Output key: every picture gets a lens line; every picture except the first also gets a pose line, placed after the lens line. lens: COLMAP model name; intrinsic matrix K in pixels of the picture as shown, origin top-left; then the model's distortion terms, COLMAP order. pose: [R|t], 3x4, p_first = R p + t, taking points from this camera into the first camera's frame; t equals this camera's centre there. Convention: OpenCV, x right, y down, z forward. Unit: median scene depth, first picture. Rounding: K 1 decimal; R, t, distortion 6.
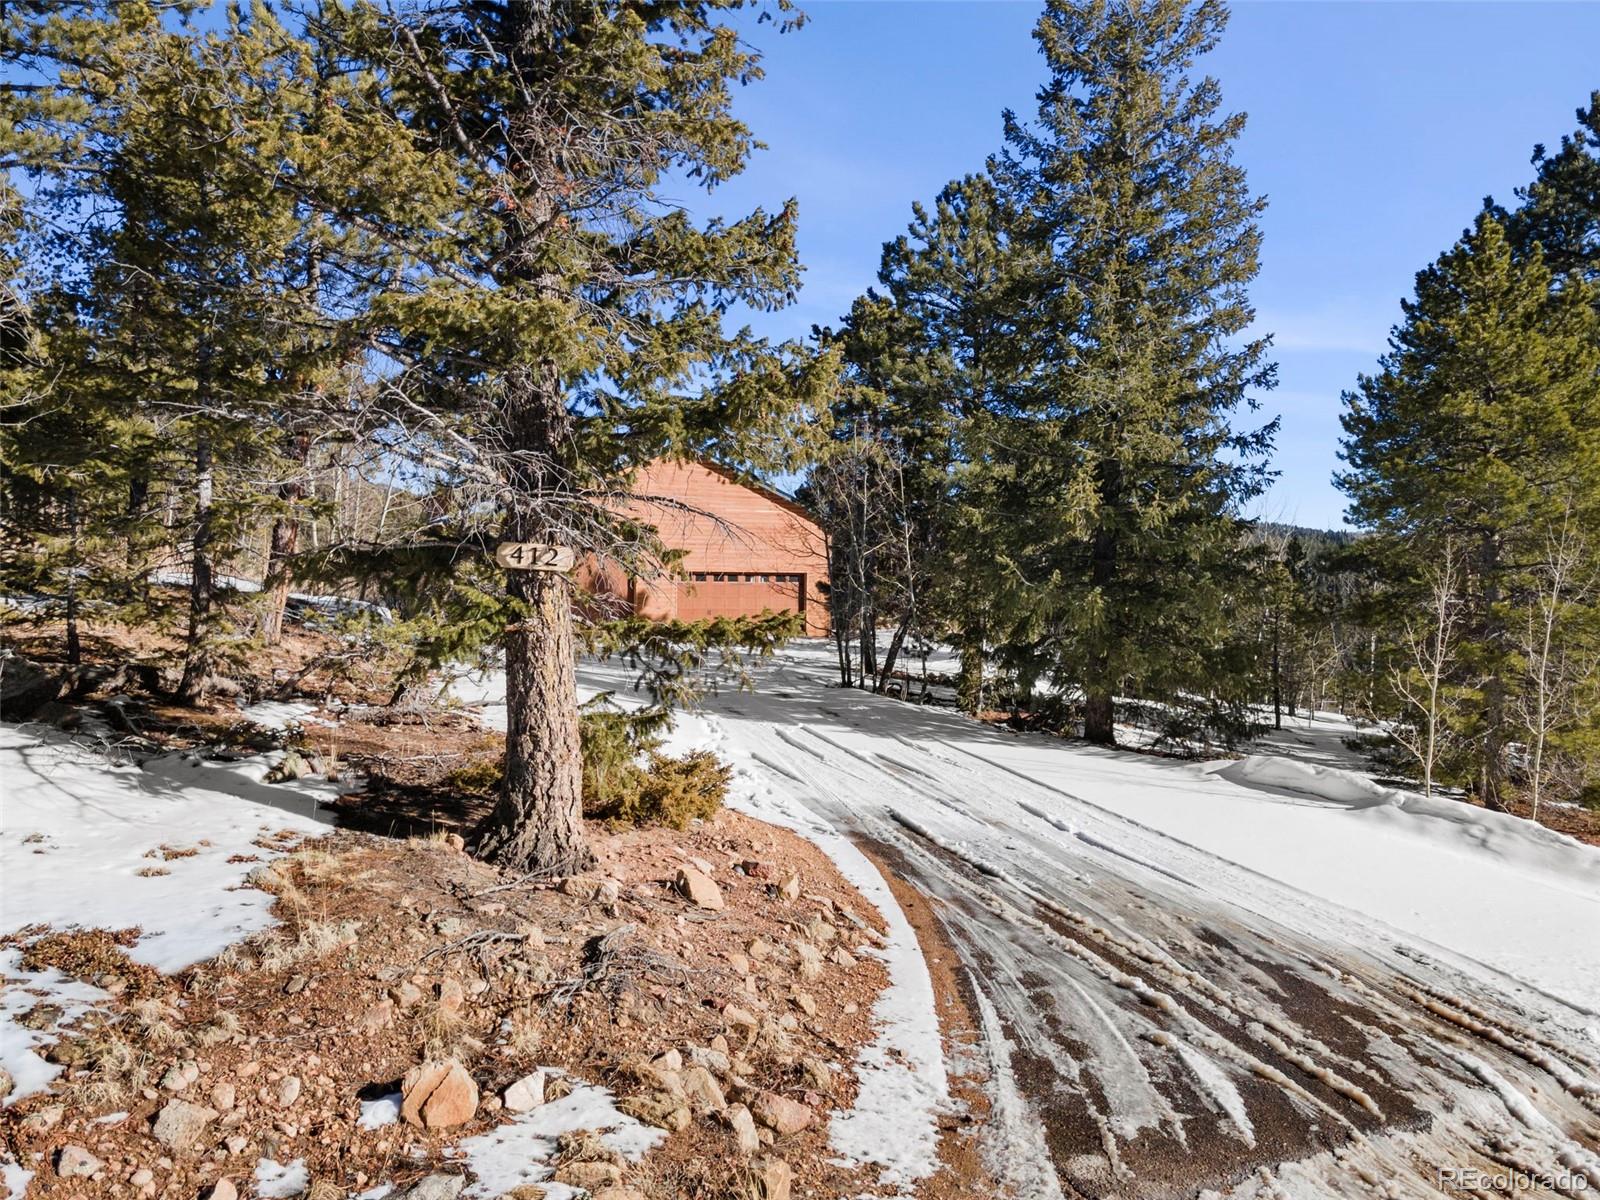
lens RADIAL K [[1113.8, 0, 800.2], [0, 1113.8, 601.1], [0, 0, 1]] dist [0.068485, -0.002125]
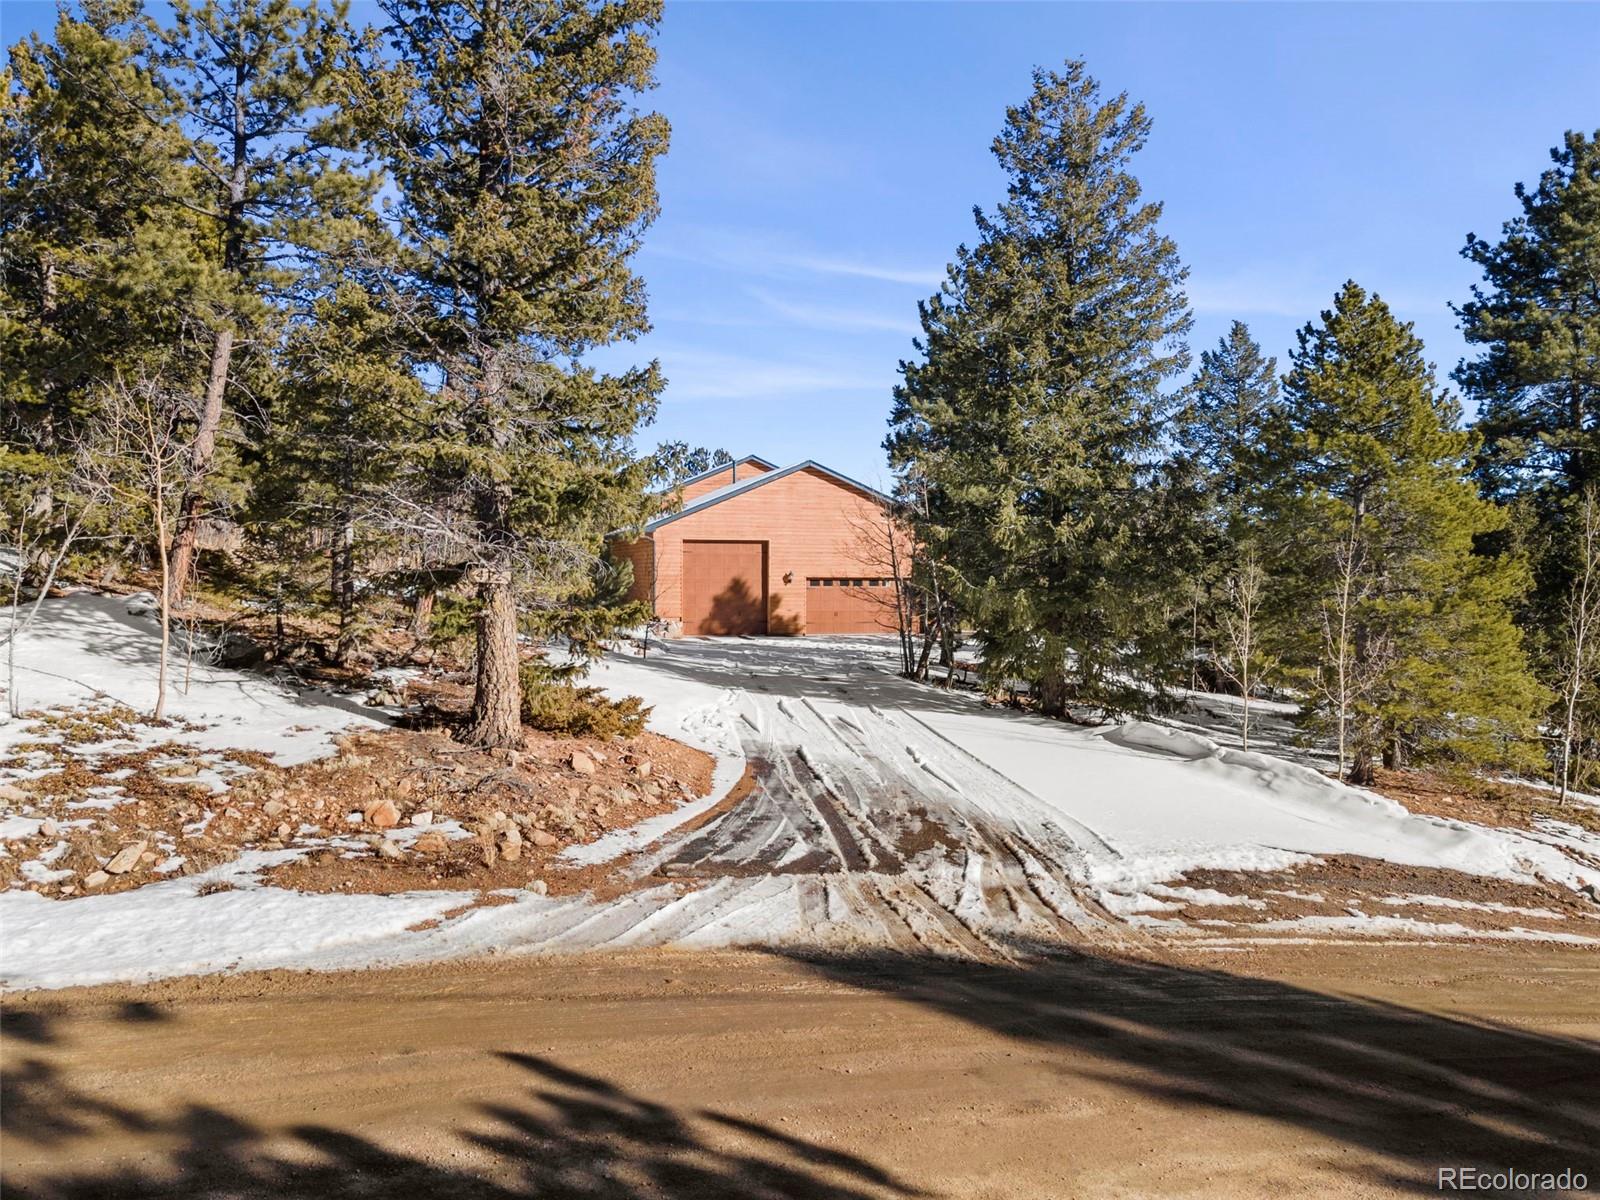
lens RADIAL K [[1113.8, 0, 800.2], [0, 1113.8, 594.1], [0, 0, 1]] dist [0.068485, -0.002125]
pose [[0.984625, -0.006280, -0.174571, 0.466577], [0.004539, 0.999936, -0.010371, 0.008948], [0.174625, 0.009420, 0.984590, -0.561193]]
